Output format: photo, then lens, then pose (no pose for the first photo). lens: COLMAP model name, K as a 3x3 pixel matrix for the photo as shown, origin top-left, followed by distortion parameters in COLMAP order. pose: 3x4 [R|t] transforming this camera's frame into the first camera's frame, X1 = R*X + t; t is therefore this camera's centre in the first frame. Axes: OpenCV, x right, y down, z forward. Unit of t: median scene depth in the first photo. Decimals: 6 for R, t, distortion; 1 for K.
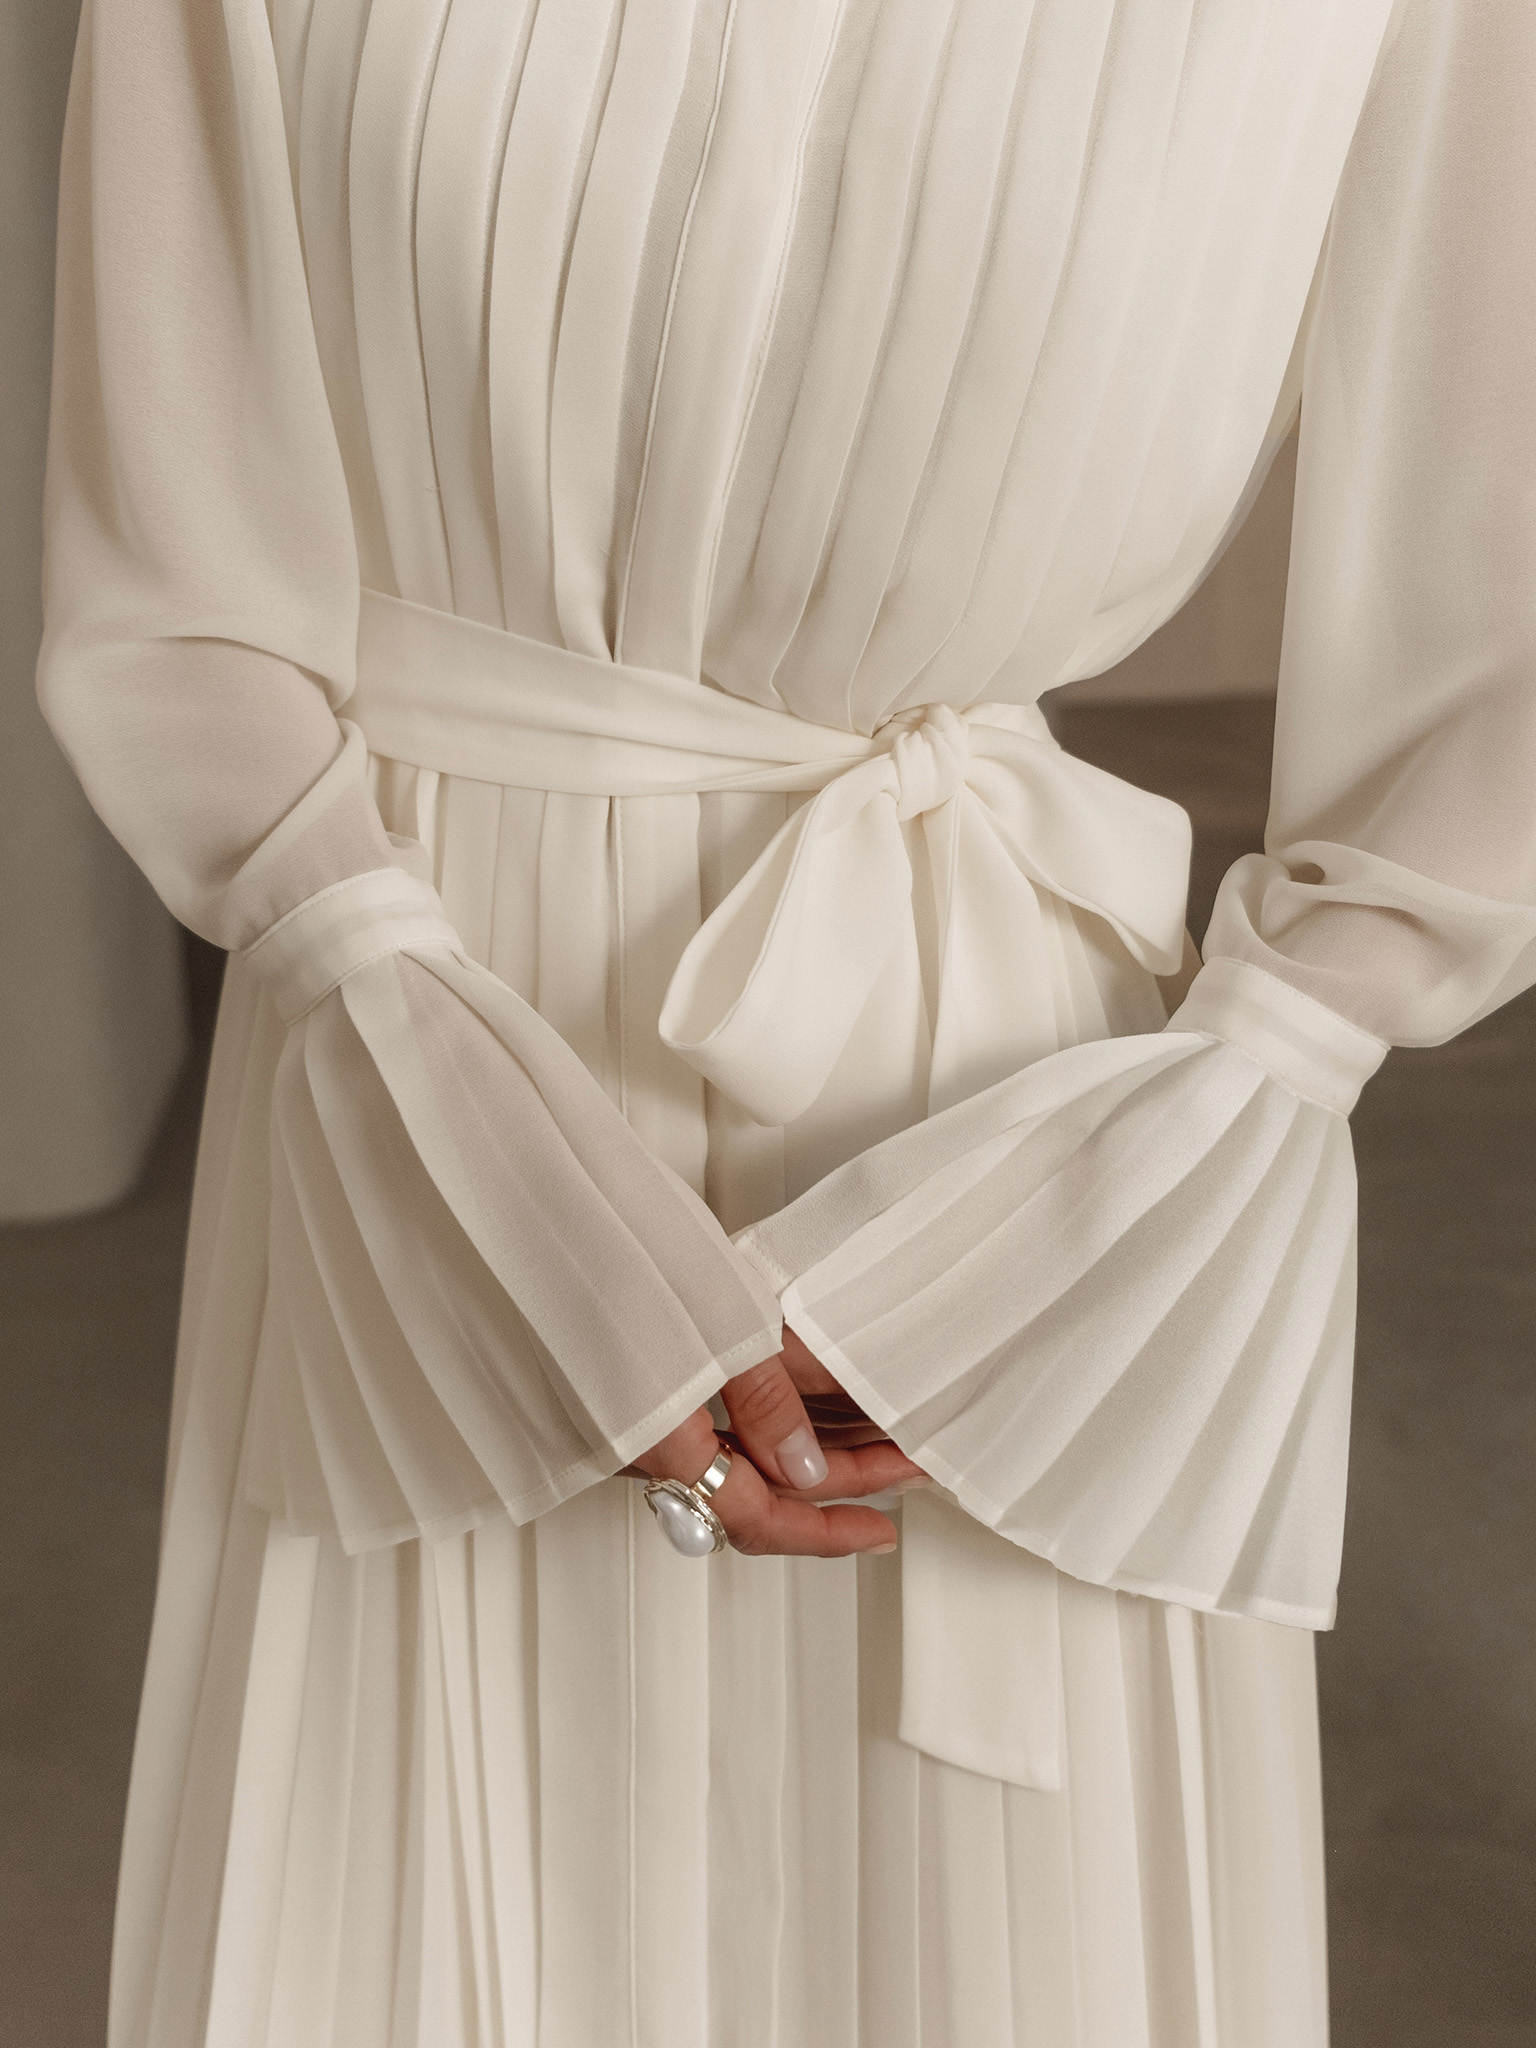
lens RADIAL K [[1973.4, 0, 768.0], [0, 1973.4, 1024.0], [0, 0, 1]] dist [0.206744, 0.003849]
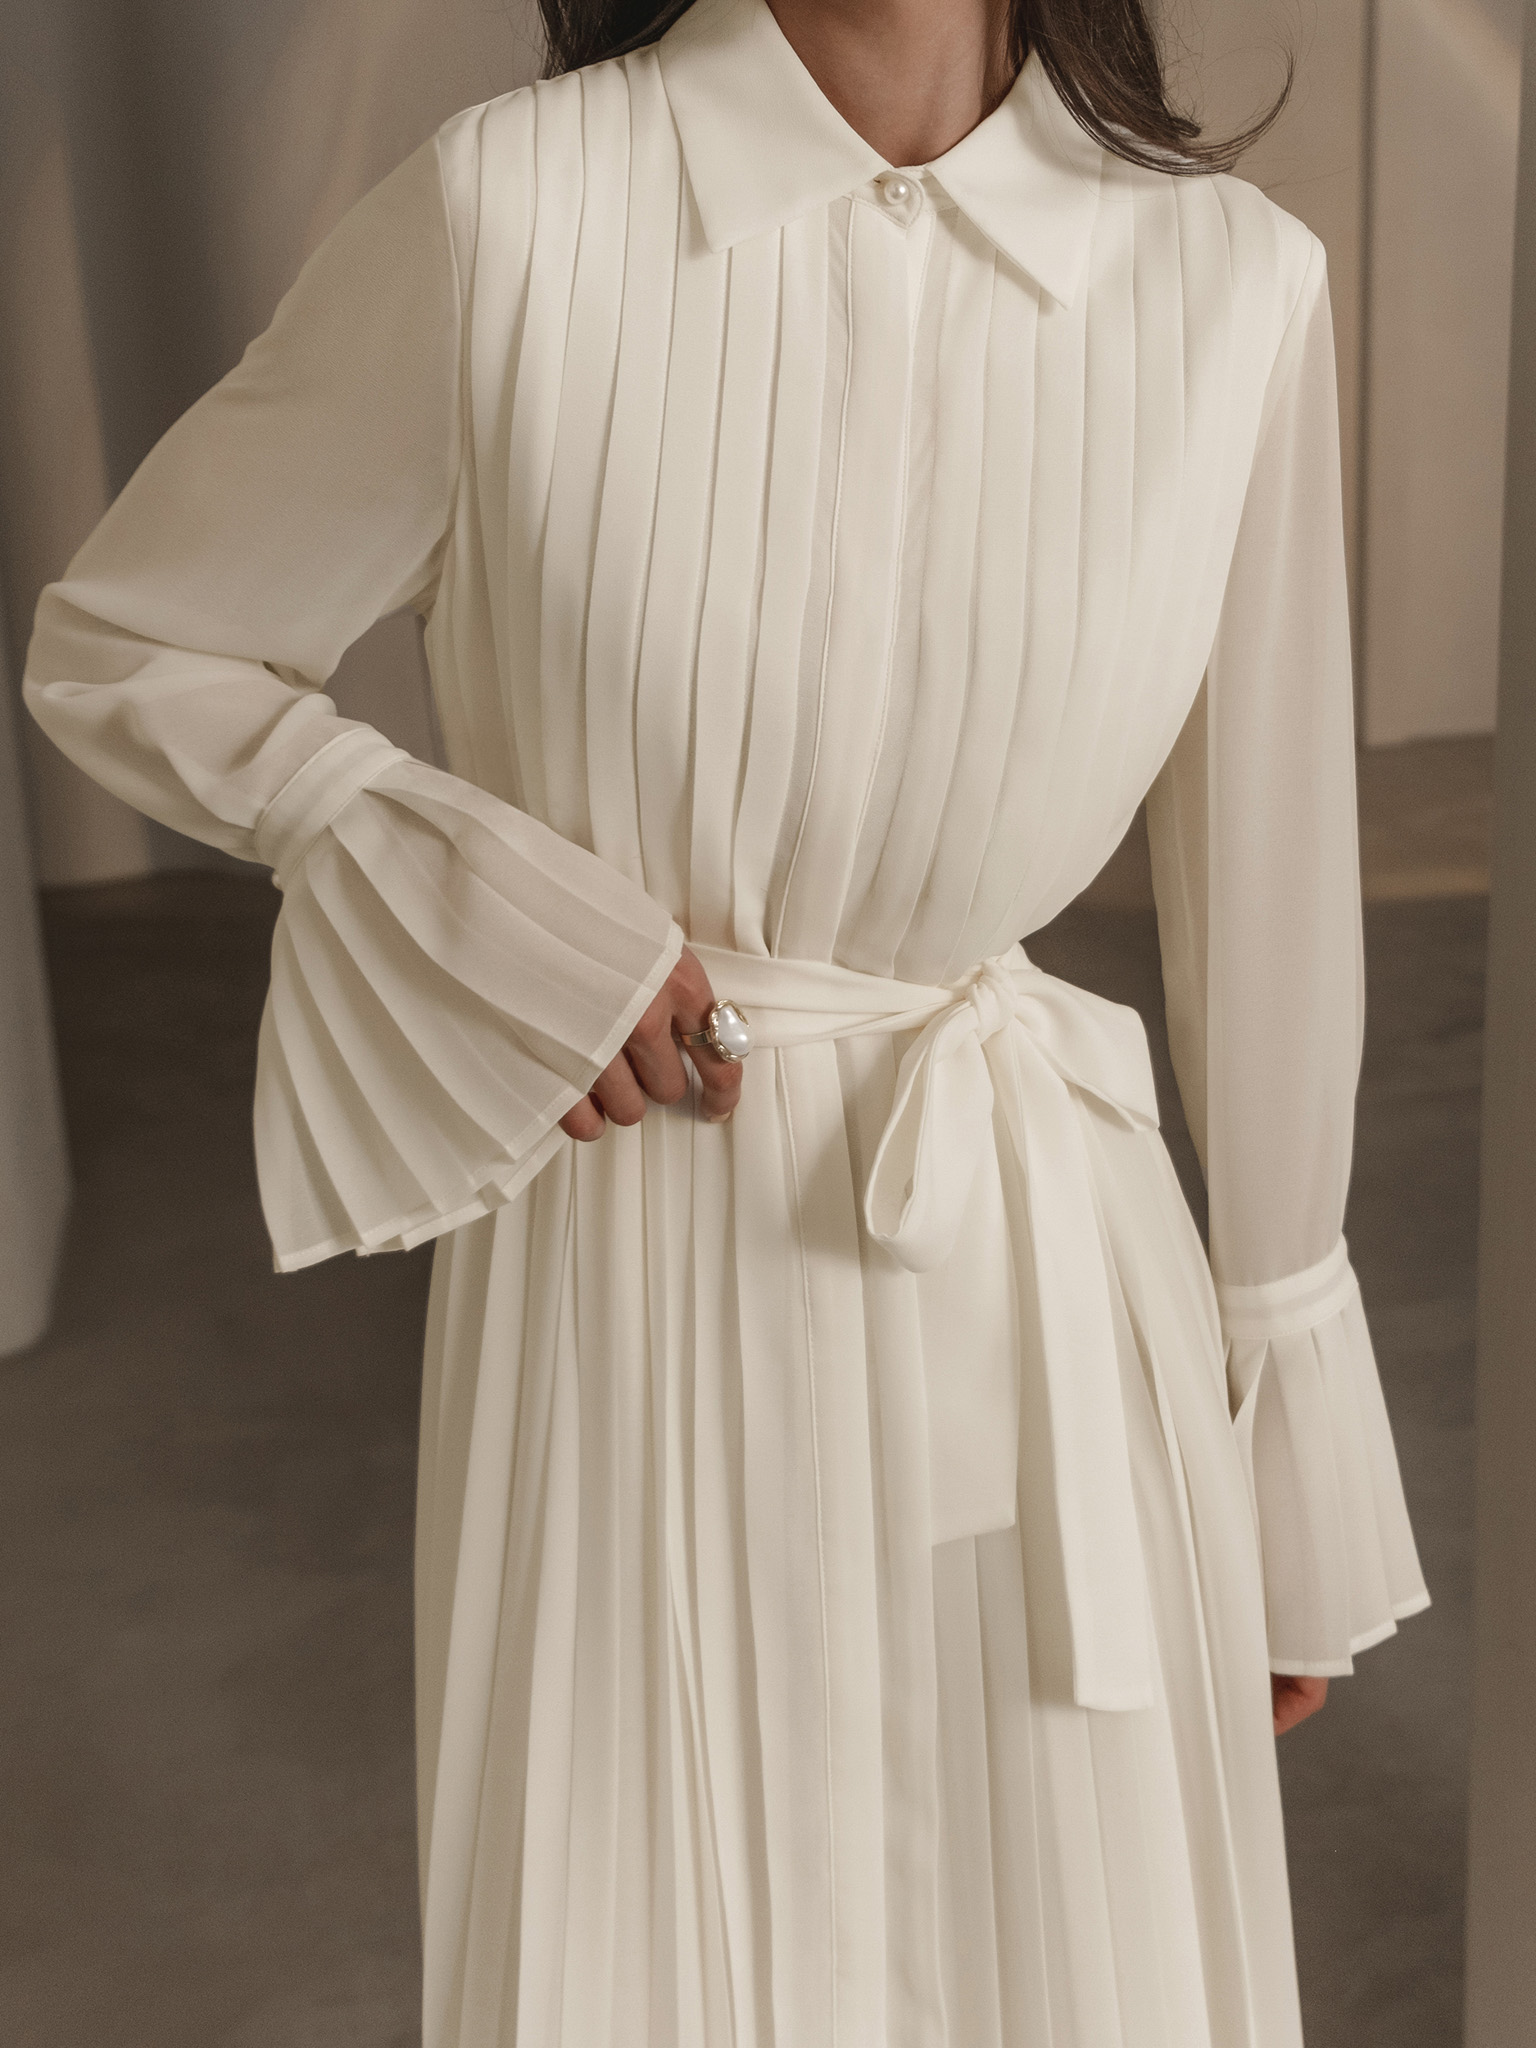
lens RADIAL K [[1973.4, 0, 768.0], [0, 1973.4, 1024.0], [0, 0, 1]] dist [0.206744, 0.003849]
pose [[0.994998, -0.050979, -0.085904, 0.038129], [0.035725, 0.984697, -0.170577, 0.107788], [0.093286, 0.166654, 0.981593, -0.375053]]
